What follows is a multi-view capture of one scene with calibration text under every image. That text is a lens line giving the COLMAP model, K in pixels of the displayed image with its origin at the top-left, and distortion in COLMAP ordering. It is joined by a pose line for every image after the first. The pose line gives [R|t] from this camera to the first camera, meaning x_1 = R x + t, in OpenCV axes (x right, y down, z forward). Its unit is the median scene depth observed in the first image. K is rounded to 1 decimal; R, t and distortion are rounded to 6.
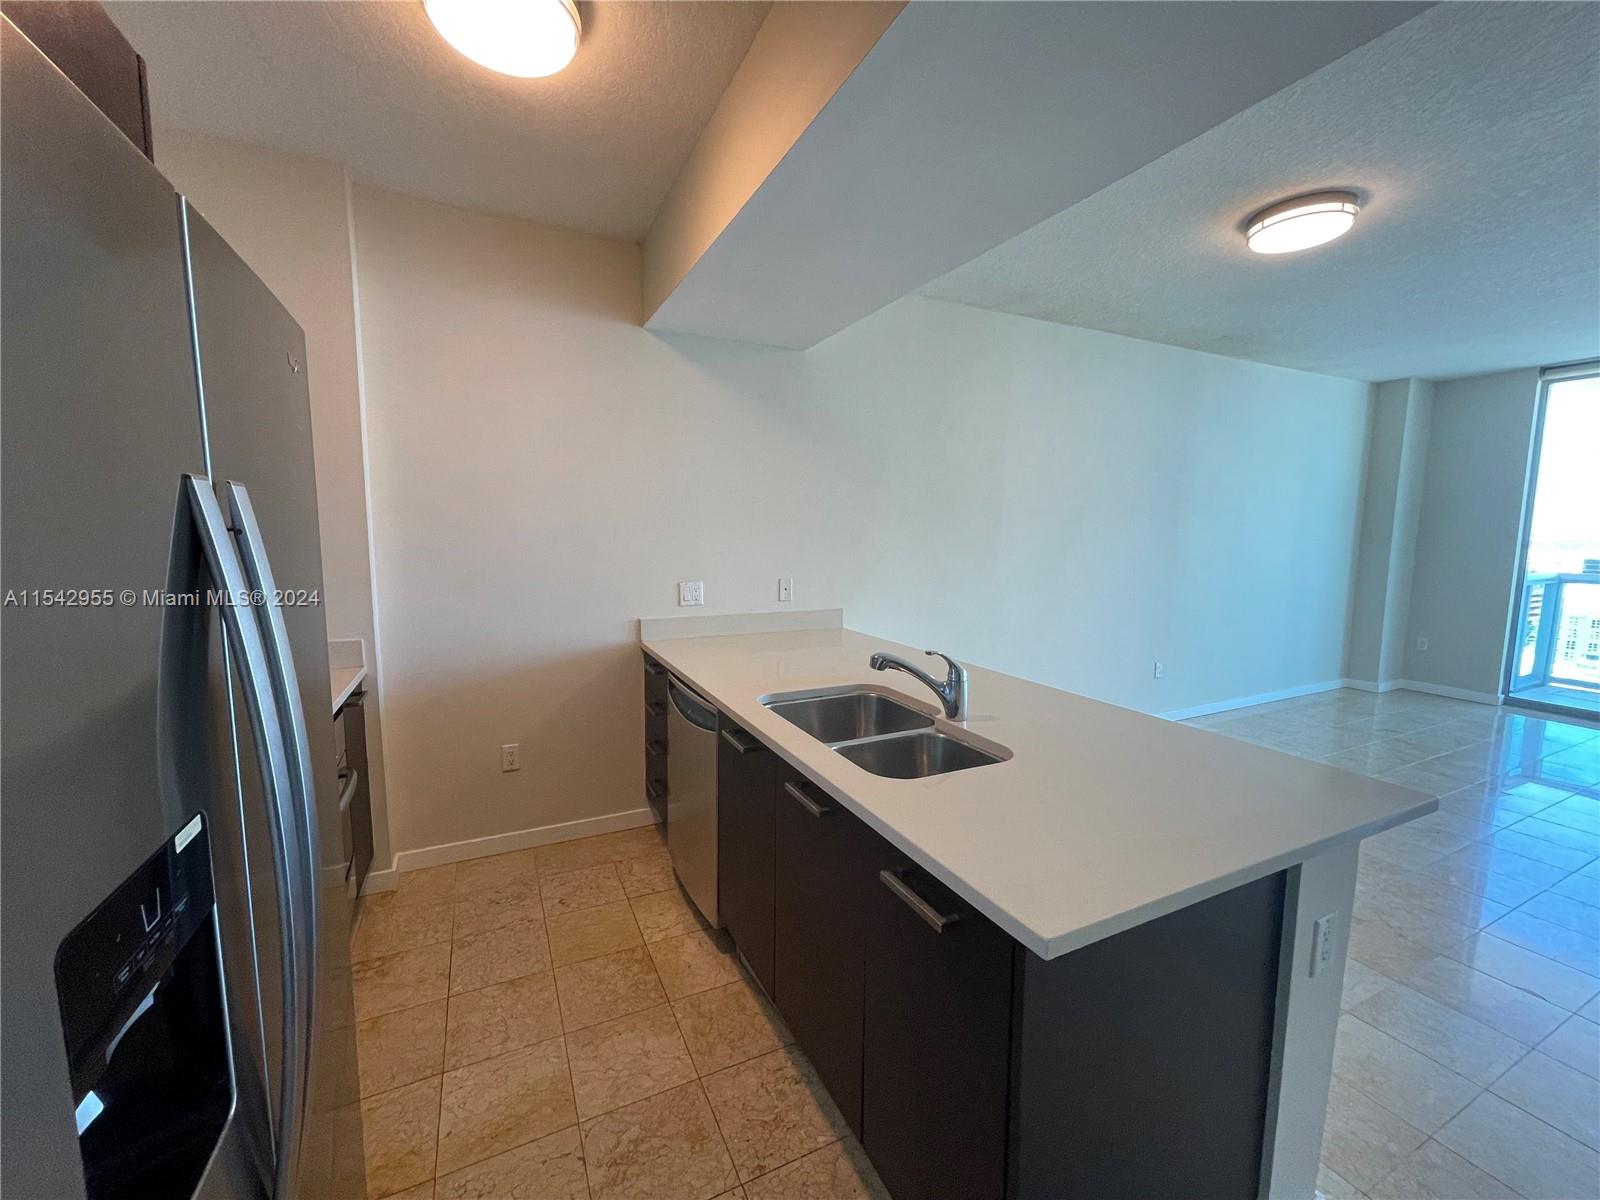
lens RADIAL K [[636.5, 0, 800.0], [0, 636.5, 600.0], [0, 0, 1]] dist [0.000042, 0.000289]
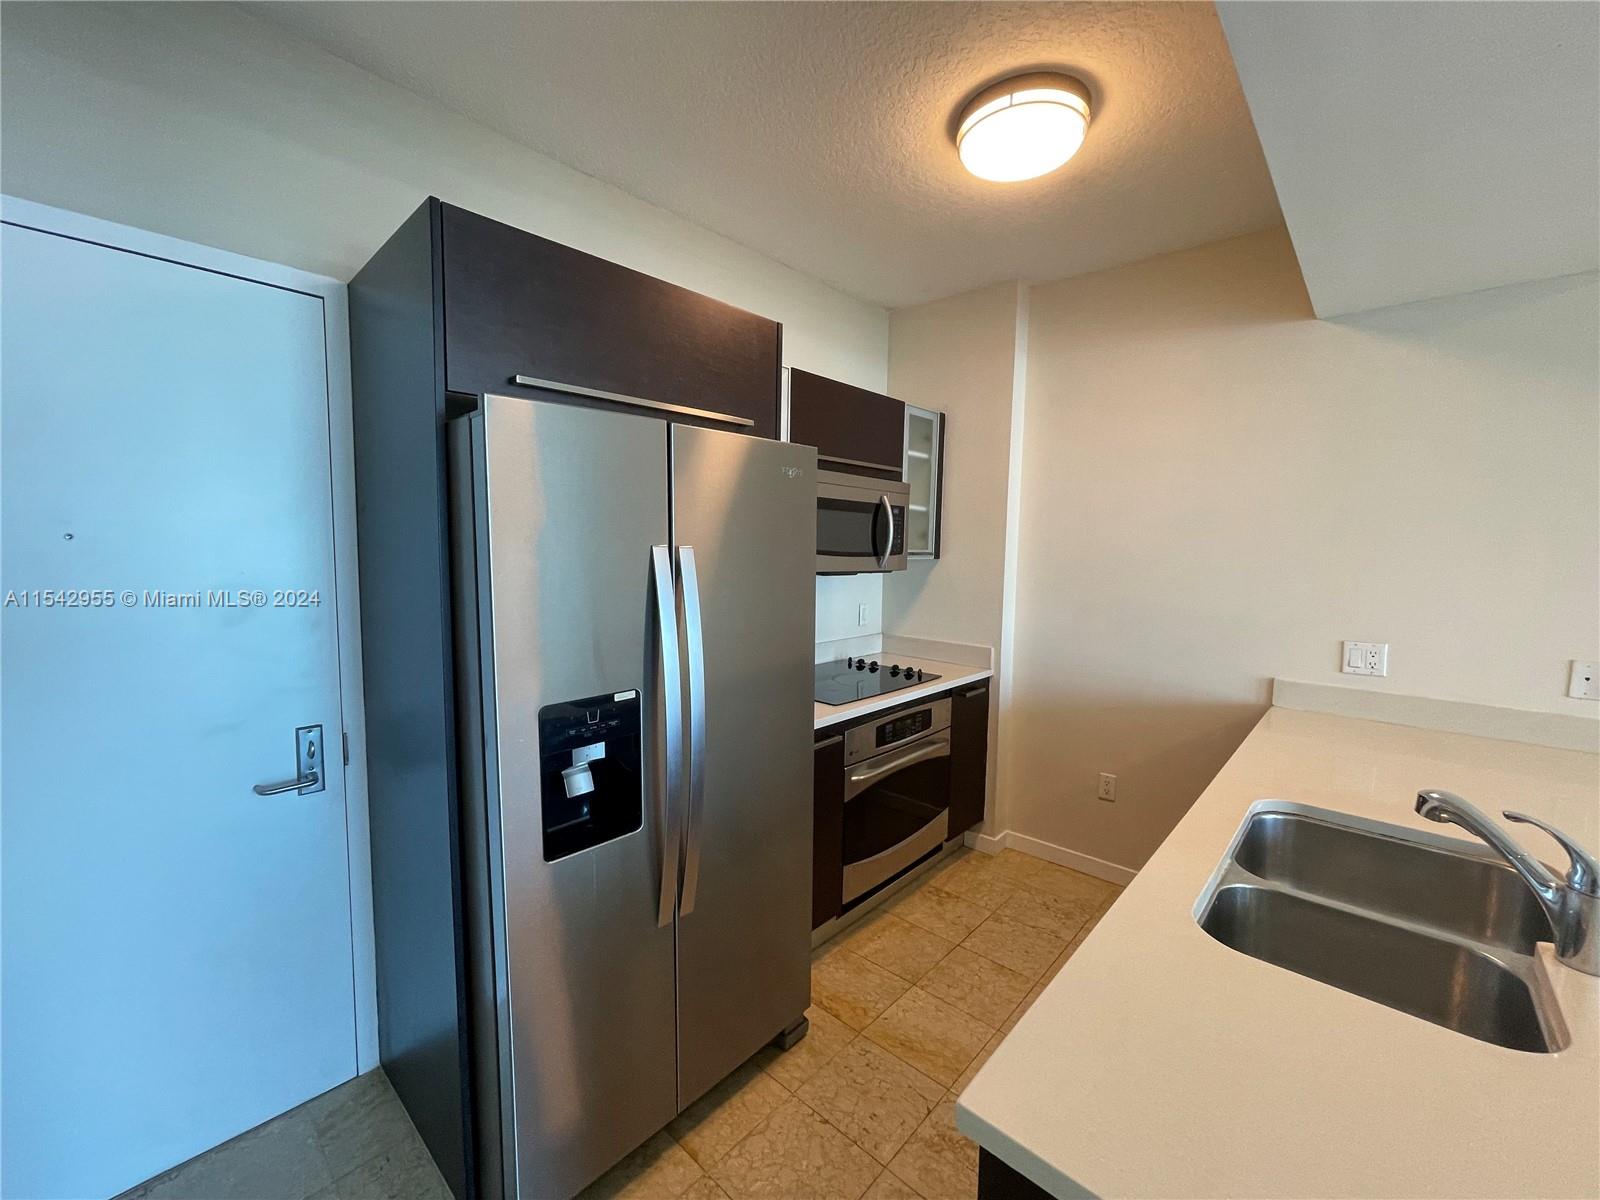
lens RADIAL K [[647.0, 0, 800.0], [0, 647.0, 600.0], [0, 0, 1]] dist [0.008003, 0.000203]
pose [[0.381479, 0.080407, -0.920874, 0.331052], [-0.116182, 0.992480, 0.038530, -0.037505], [0.917047, 0.092290, 0.387952, 0.133590]]
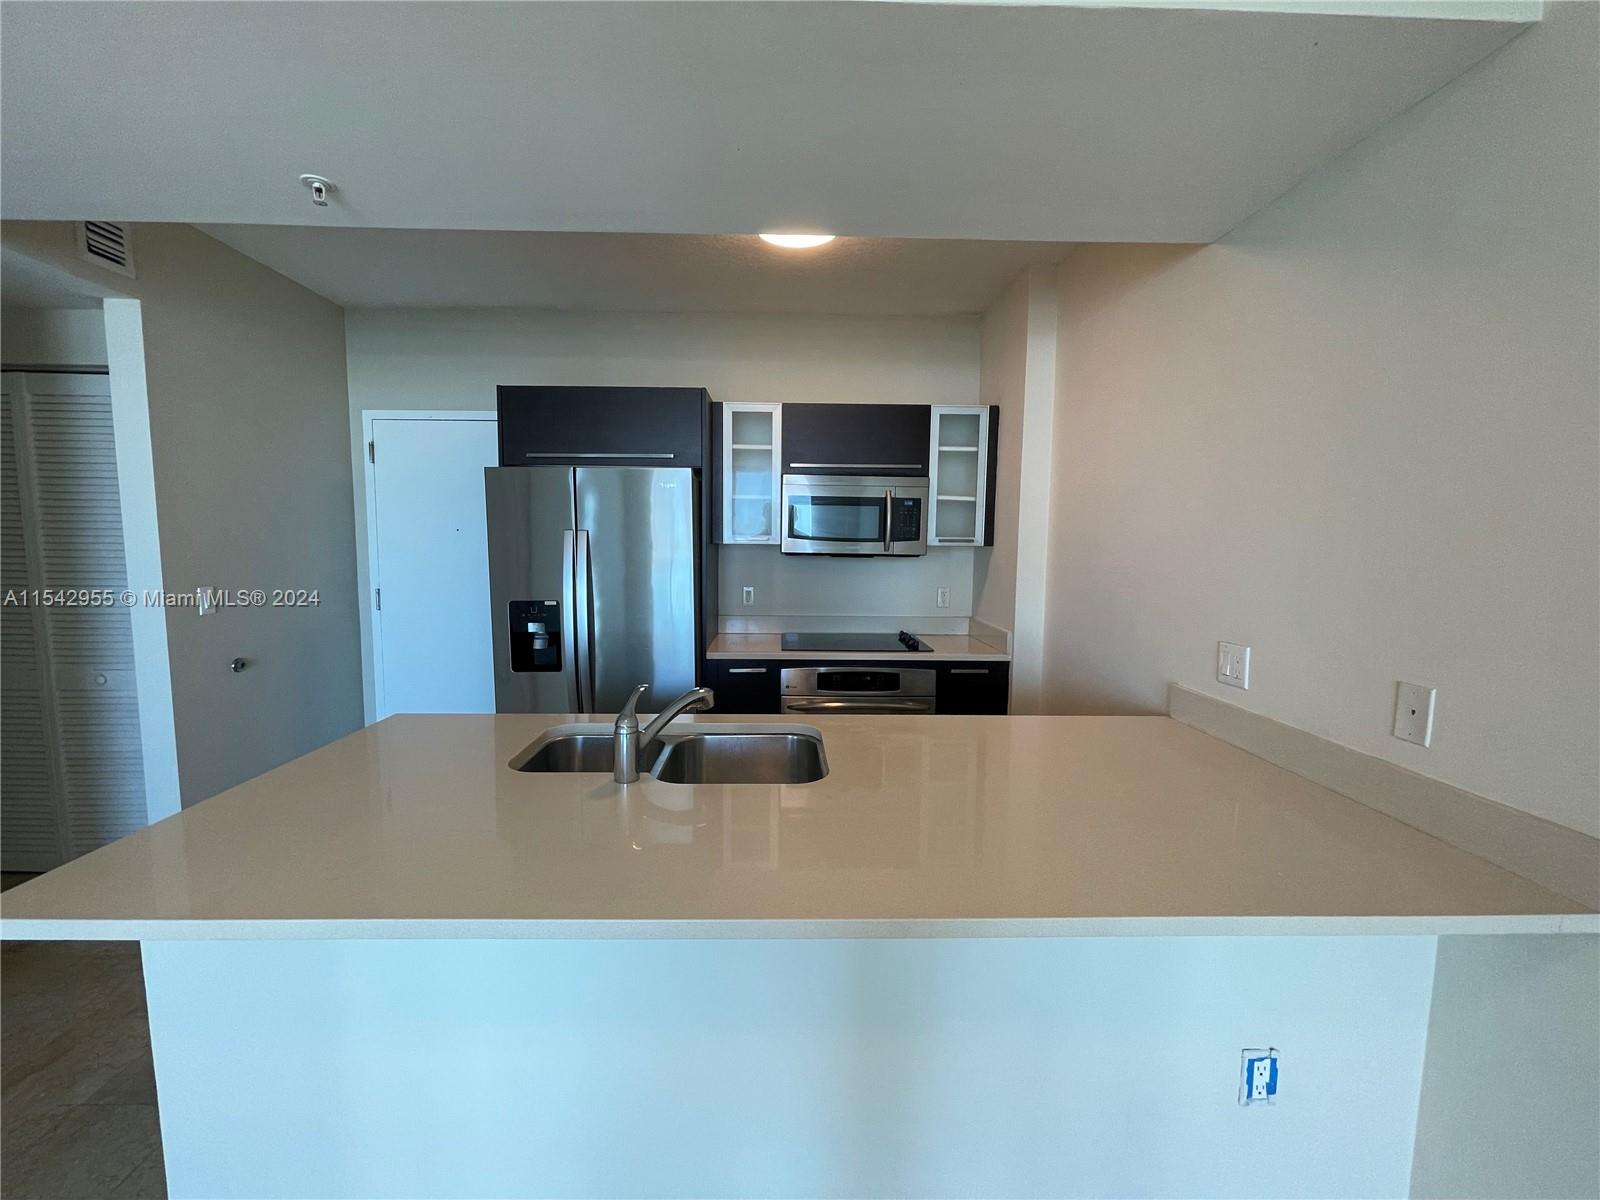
lens RADIAL K [[647.0, 0, 800.0], [0, 647.0, 600.0], [0, 0, 1]] dist [0.008003, 0.000203]
pose [[-0.415810, 0.073273, -0.906495, 0.629358], [-0.111543, 0.985115, 0.130793, -0.122841], [0.902585, 0.155498, -0.401447, 1.089805]]
